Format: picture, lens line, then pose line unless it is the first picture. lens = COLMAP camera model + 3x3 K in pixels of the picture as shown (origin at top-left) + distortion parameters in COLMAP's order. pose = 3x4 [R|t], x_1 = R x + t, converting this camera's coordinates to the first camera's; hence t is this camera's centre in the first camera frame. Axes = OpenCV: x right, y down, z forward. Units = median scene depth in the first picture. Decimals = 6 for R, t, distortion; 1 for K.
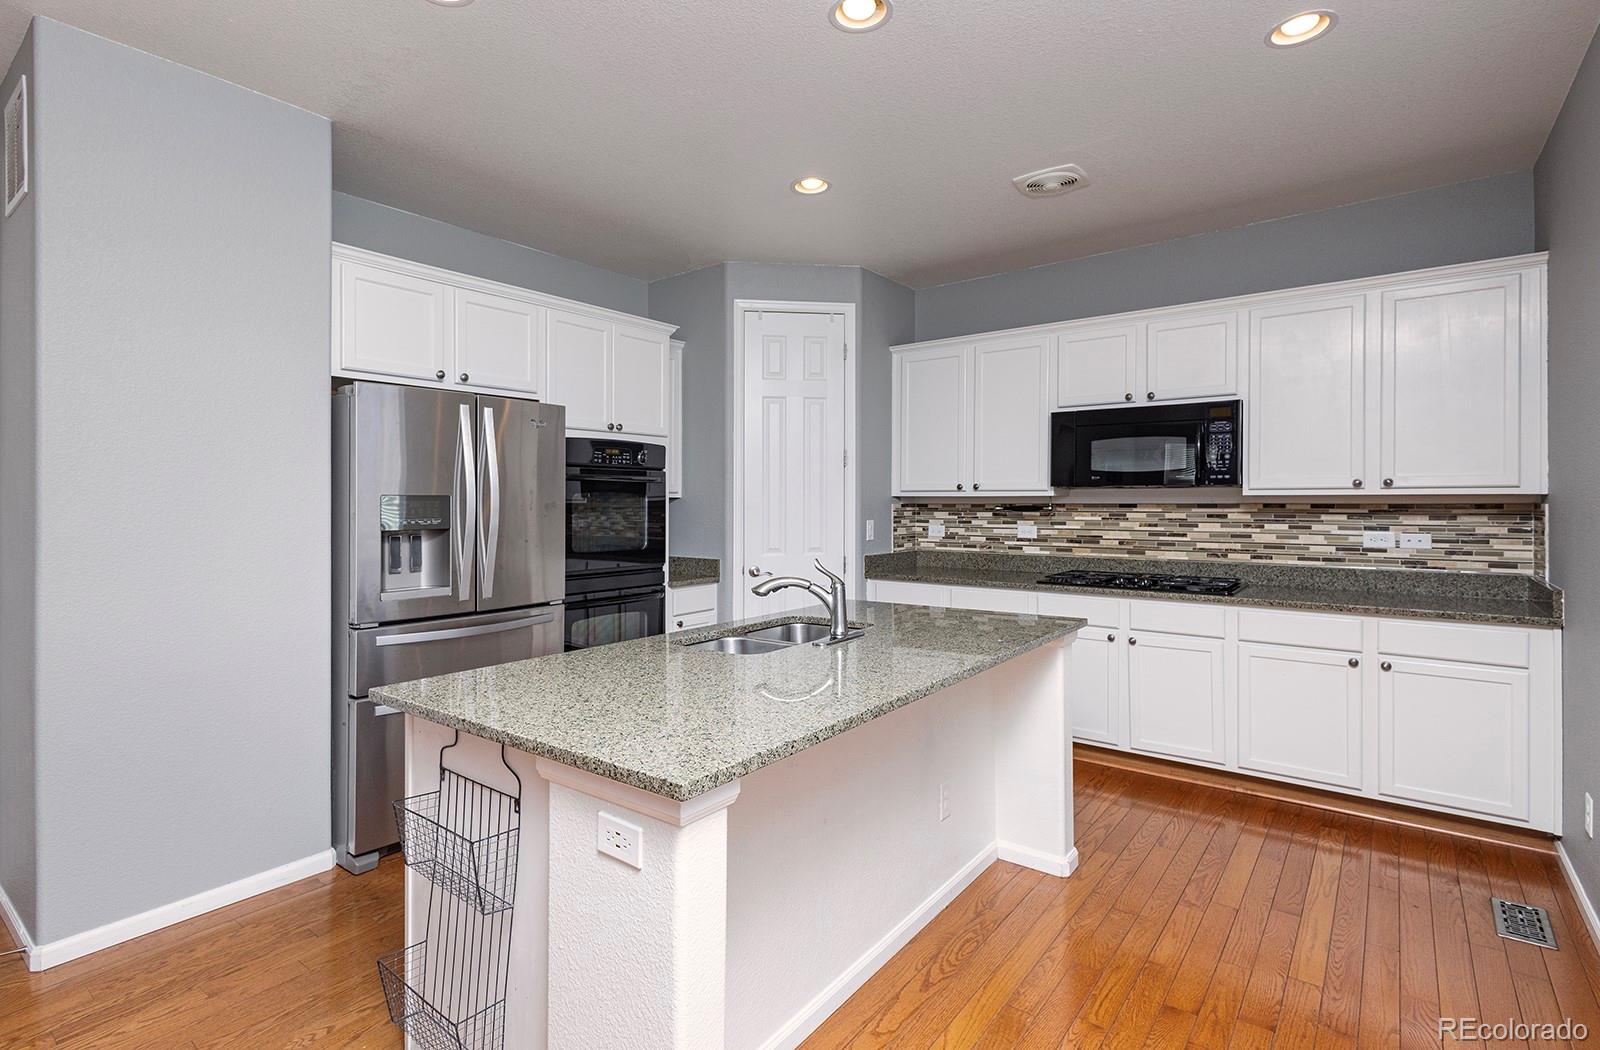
lens RADIAL K [[759.7, 0, 781.0], [0, 759.7, 500.3], [0, 0, 1]] dist [0.003491, 0.000297]
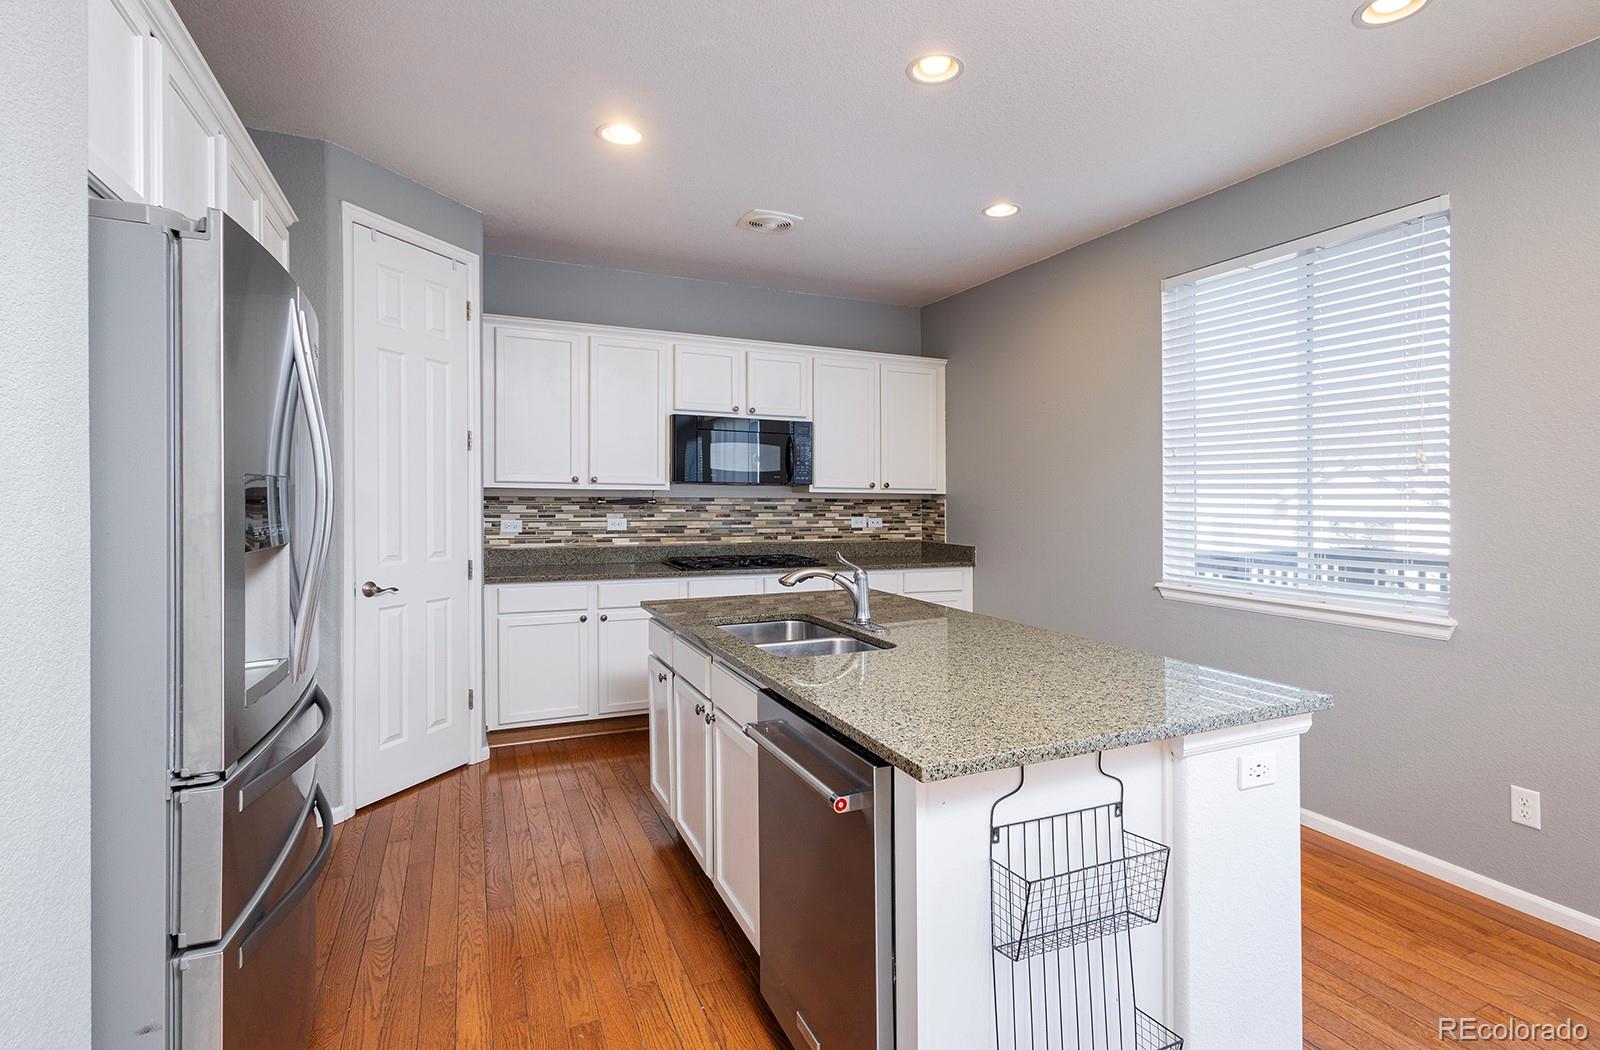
lens RADIAL K [[759.7, 0, 781.0], [0, 759.7, 500.3], [0, 0, 1]] dist [0.003491, 0.000297]
pose [[0.476011, 0.000132, 0.879439, -0.549365], [-0.011116, 0.999921, 0.005867, 0.000265], [-0.879369, -0.012569, 0.475975, 0.356137]]
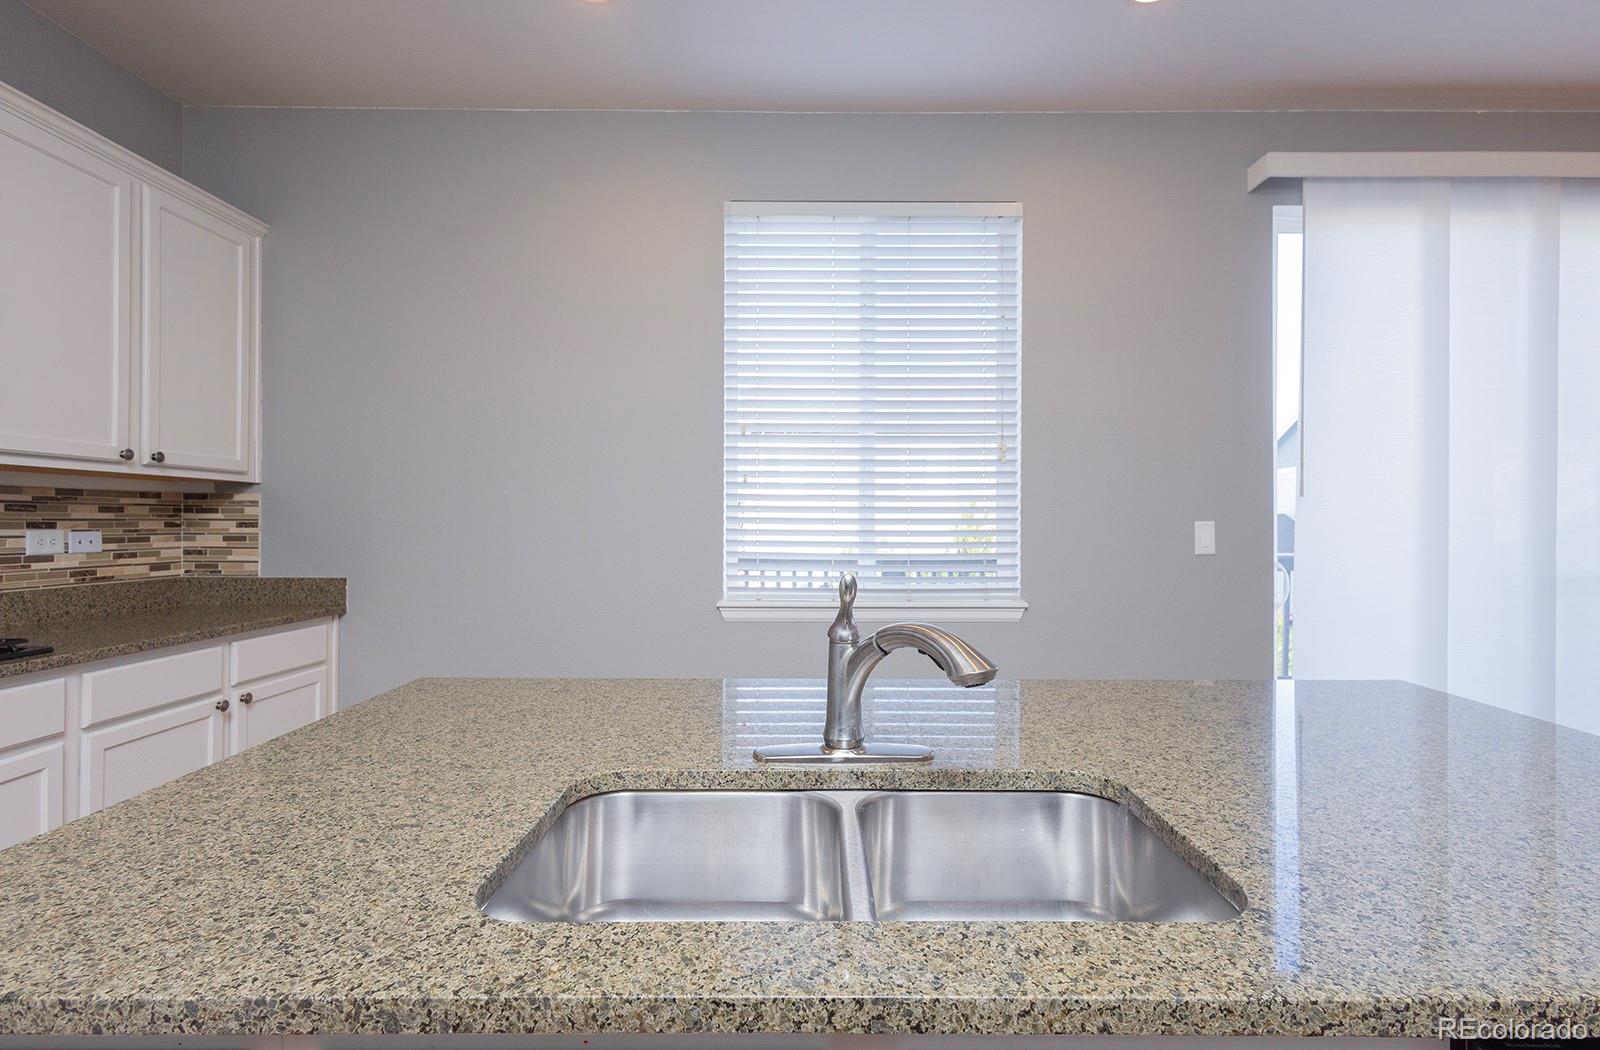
lens RADIAL K [[806.7, 0, 800.0], [0, 806.7, 525.0], [0, 0, 1]] dist [0.002083, 0.000177]
pose [[-0.631353, -0.000905, 0.775495, -0.133911], [-0.001862, 0.999998, -0.000348, 0.031188], [-0.775493, -0.001663, -0.631354, 0.811352]]
